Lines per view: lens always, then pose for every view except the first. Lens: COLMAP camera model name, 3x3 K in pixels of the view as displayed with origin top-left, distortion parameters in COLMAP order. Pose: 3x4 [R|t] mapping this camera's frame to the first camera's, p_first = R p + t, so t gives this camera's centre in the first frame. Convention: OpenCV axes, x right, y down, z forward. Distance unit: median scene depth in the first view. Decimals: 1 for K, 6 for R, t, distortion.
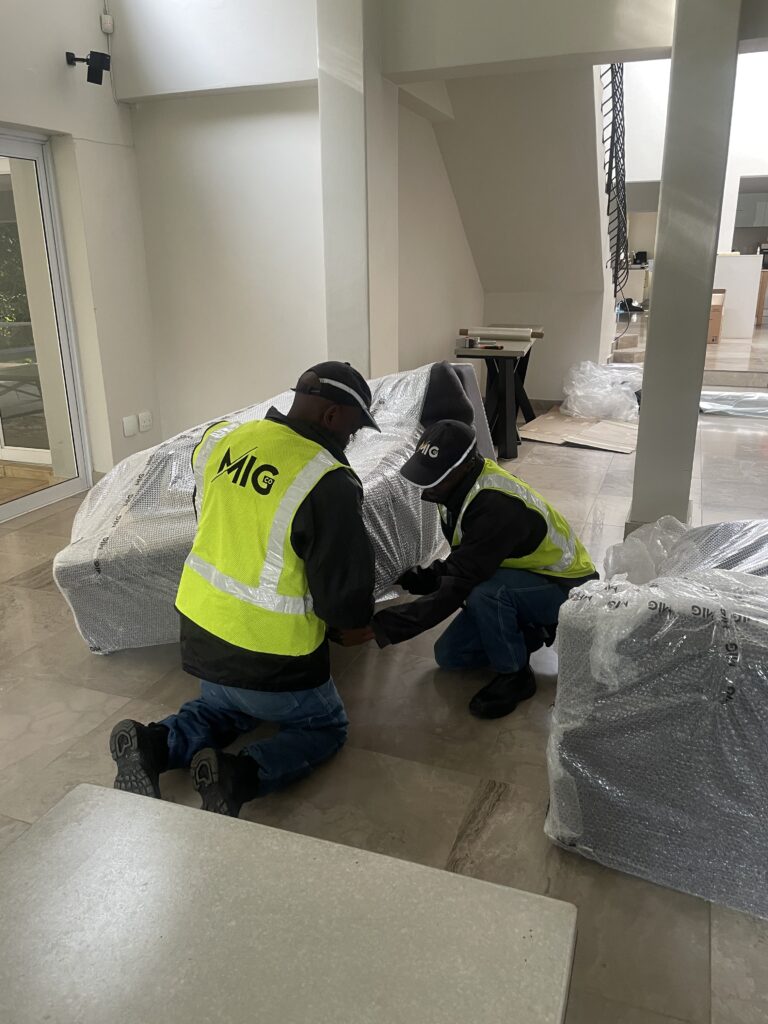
lens RADIAL K [[785.1, 0, 384.0], [0, 785.1, 512.0], [0, 0, 1]] dist [0.081695, -0.120259]
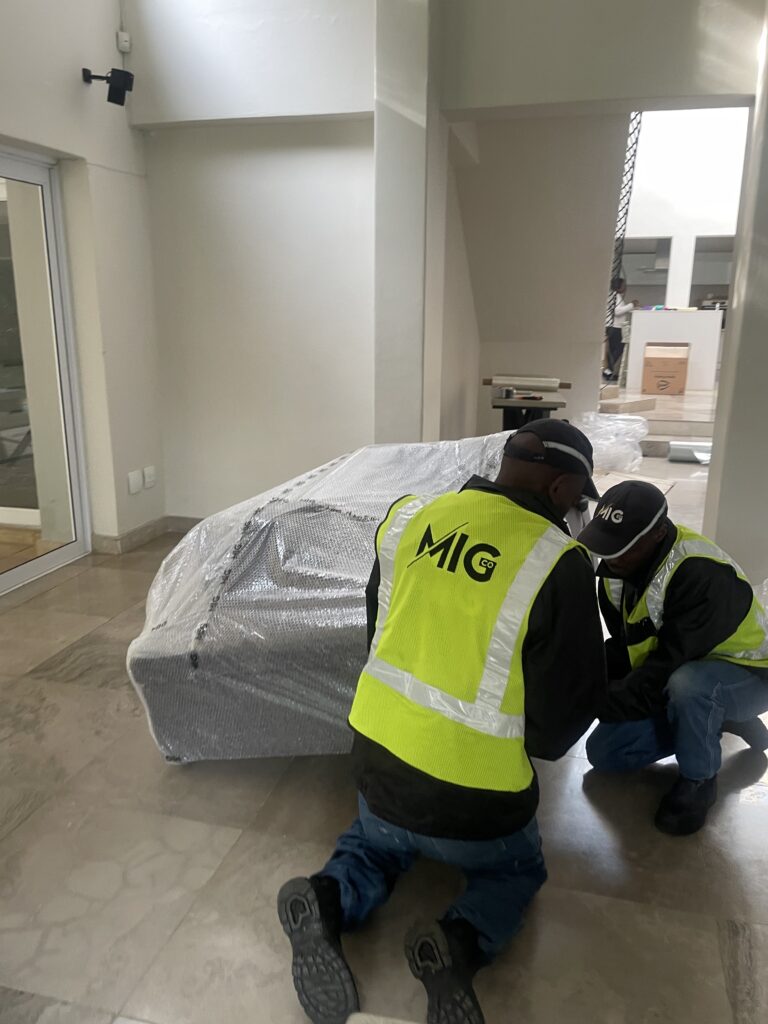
lens RADIAL K [[780.6, 0, 387.8], [0, 780.6, 507.6], [0, 0, 1]] dist [0.084594, -0.115227]
pose [[0.993039, -0.008560, 0.117477, -0.173616], [0.015944, 0.997945, -0.062057, -0.025195], [-0.116705, 0.063498, 0.991135, 0.110688]]
